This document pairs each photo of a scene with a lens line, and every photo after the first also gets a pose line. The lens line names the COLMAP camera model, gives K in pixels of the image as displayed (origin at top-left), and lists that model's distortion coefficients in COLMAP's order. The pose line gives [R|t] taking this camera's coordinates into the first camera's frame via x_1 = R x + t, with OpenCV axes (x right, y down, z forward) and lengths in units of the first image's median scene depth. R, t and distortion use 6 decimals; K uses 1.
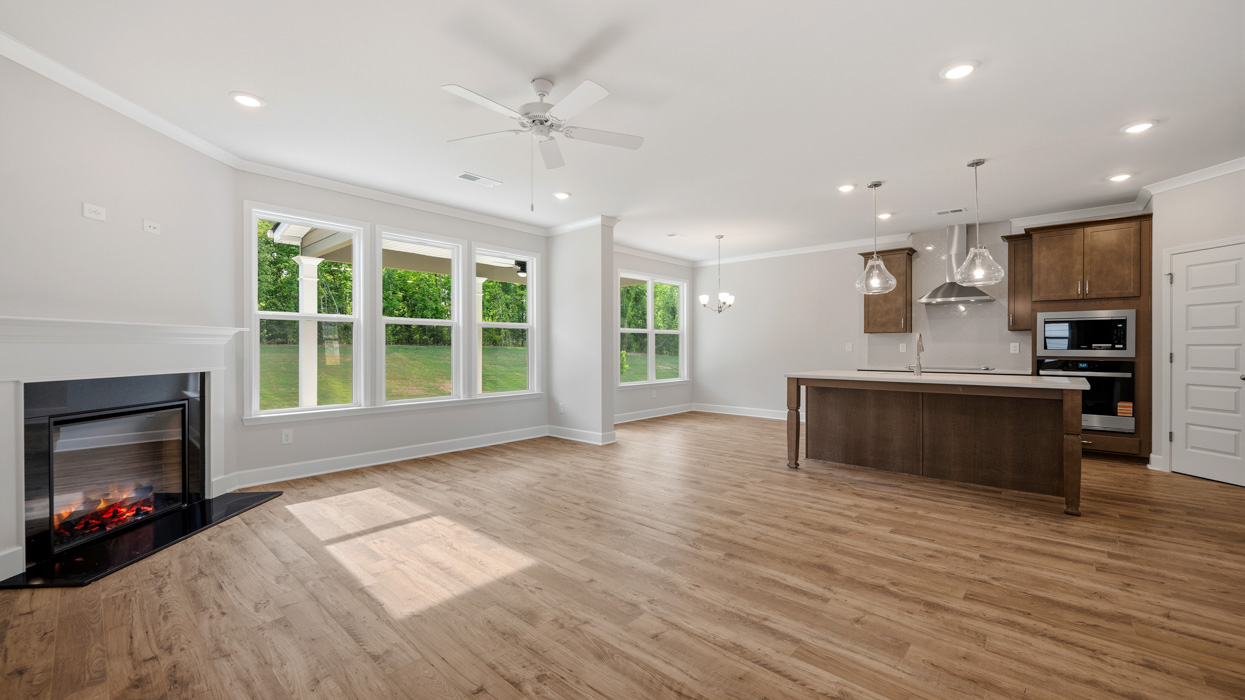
lens RADIAL K [[487.7, 0, 626.8], [0, 487.7, 350.7], [0, 0, 1]] dist [0.000584, 0.000231]
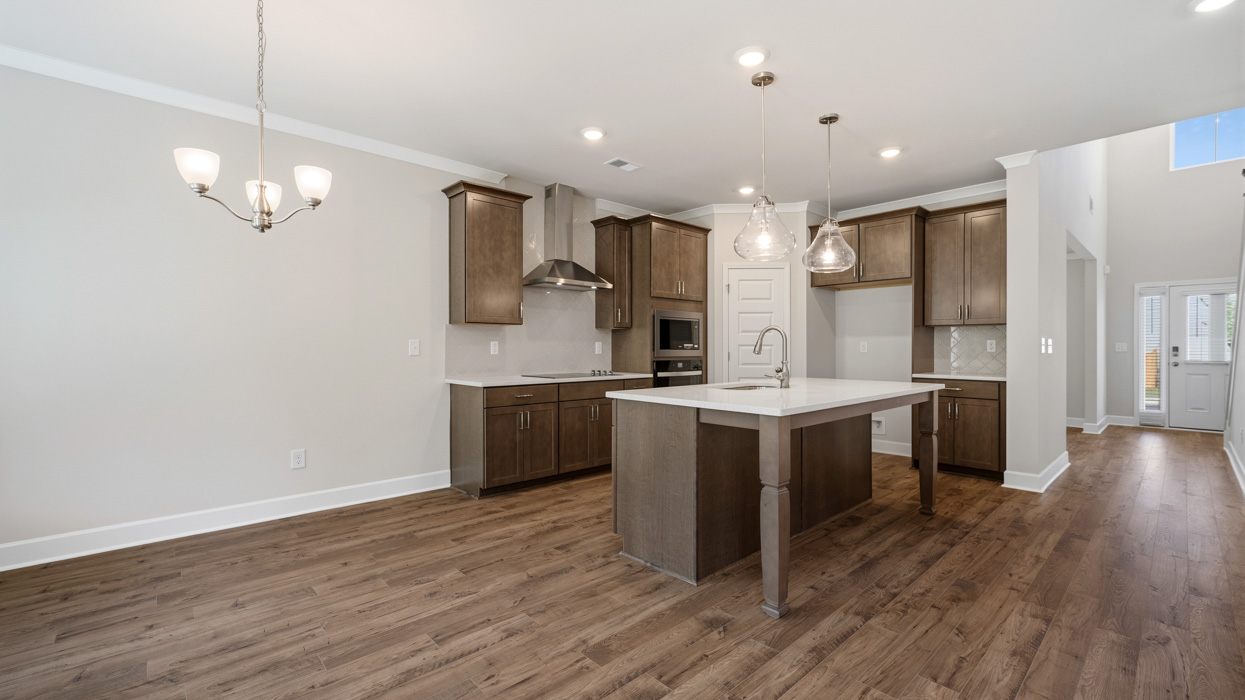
lens RADIAL K [[516.7, 0, 625.4], [0, 516.7, 349.1], [0, 0, 1]] dist [0.000859, 0.000002]
pose [[0.095206, -0.003545, 0.995451, -0.152400], [0.006653, 0.999974, 0.002925, -0.007740], [-0.995435, 0.006345, 0.095227, 1.137679]]
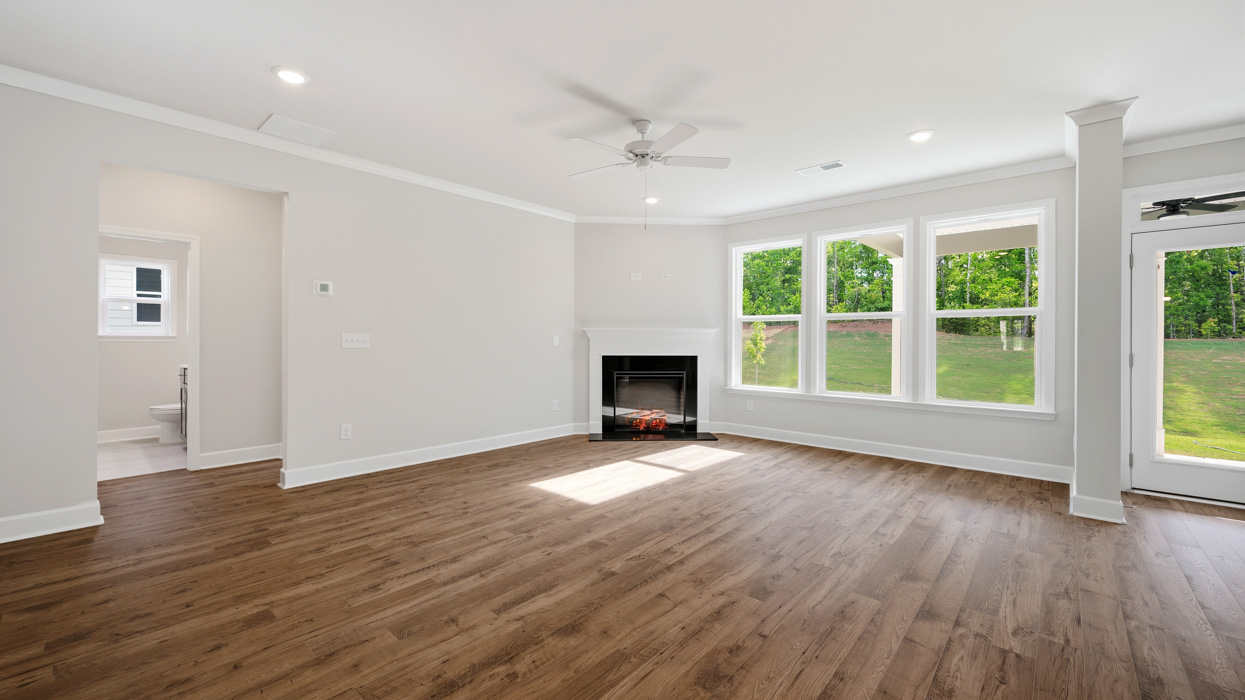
lens RADIAL K [[492.5, 0, 625.0], [0, 492.5, 339.6], [0, 0, 1]] dist [-0.001123, 0.000058]
pose [[0.003168, -0.001313, -0.999994, 0.670252], [-0.010900, 0.999940, -0.001348, -0.005241], [0.999936, 0.010905, 0.003154, 0.612960]]
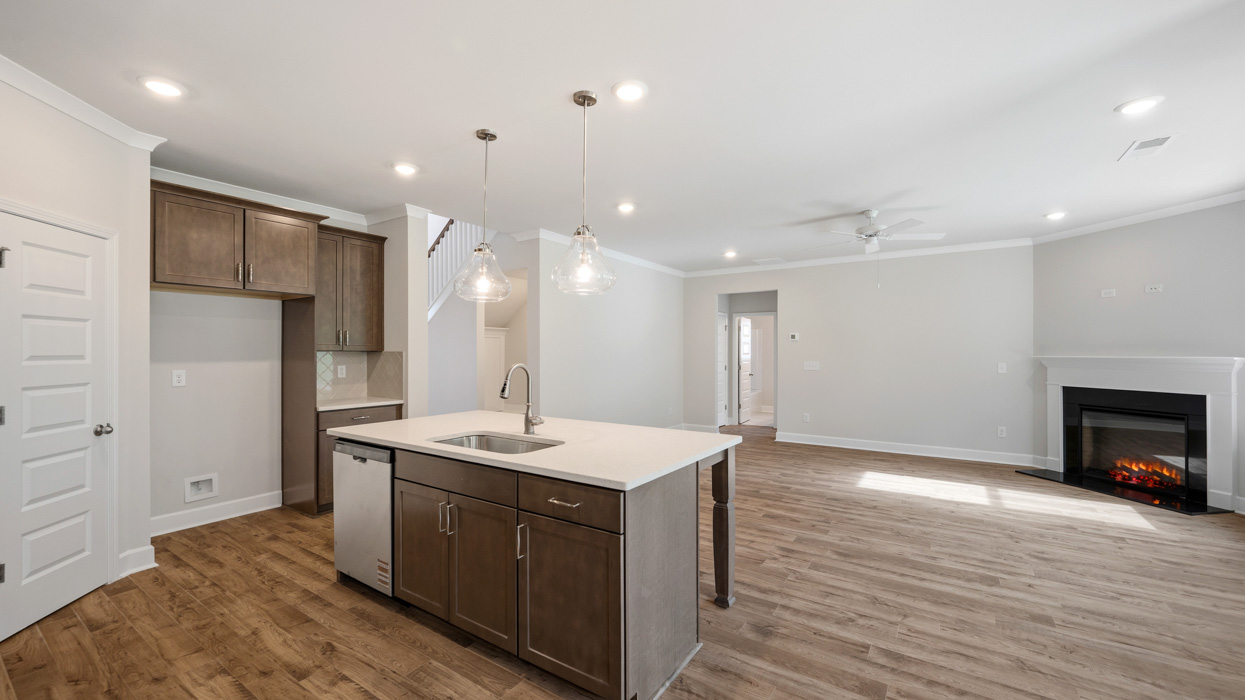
lens RADIAL K [[487.7, 0, 626.8], [0, 487.7, 350.7], [0, 0, 1]] dist [0.000584, 0.000231]
pose [[-0.989652, 0.000774, -0.143489, 0.554271], [0.000155, 0.999991, 0.004331, -0.055430], [0.143491, 0.004264, -0.989642, 1.599165]]
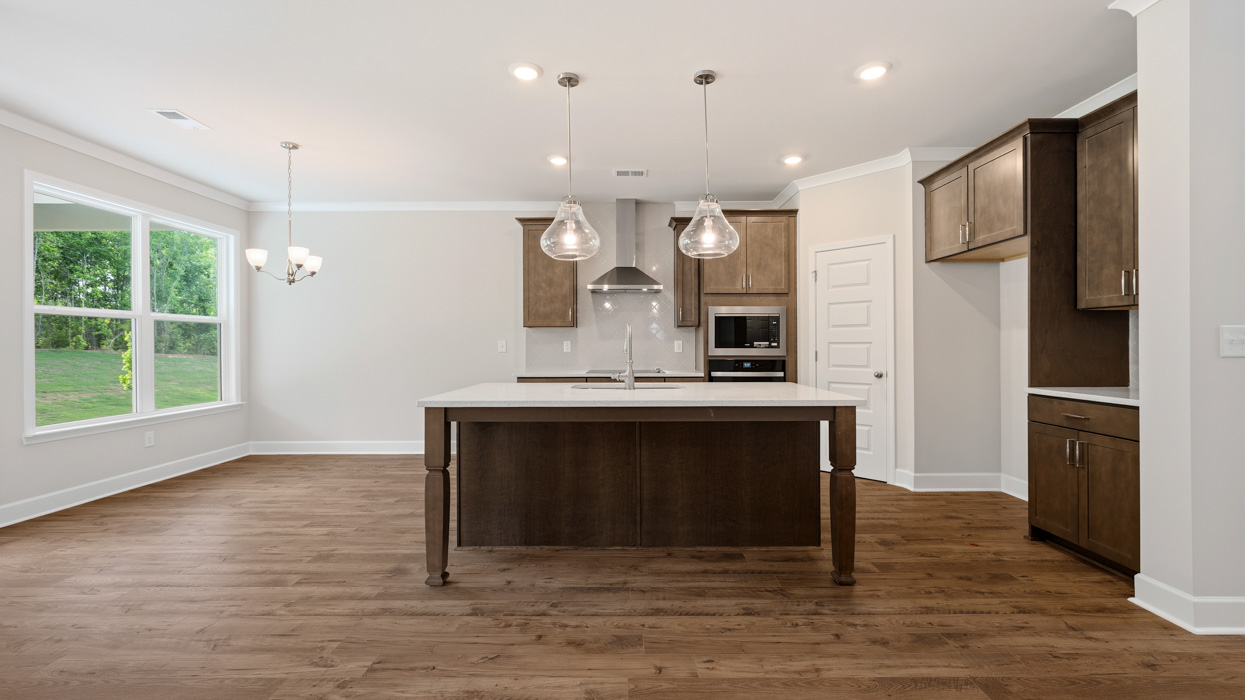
lens RADIAL K [[501.0, 0, 624.3], [0, 501.0, 345.3], [0, 0, 1]] dist [-0.001105, -0.000403]
pose [[0.748475, -0.001975, 0.663160, 0.147586], [0.007209, 0.999961, -0.005158, -0.004654], [-0.663123, 0.008642, 0.748460, 0.499051]]
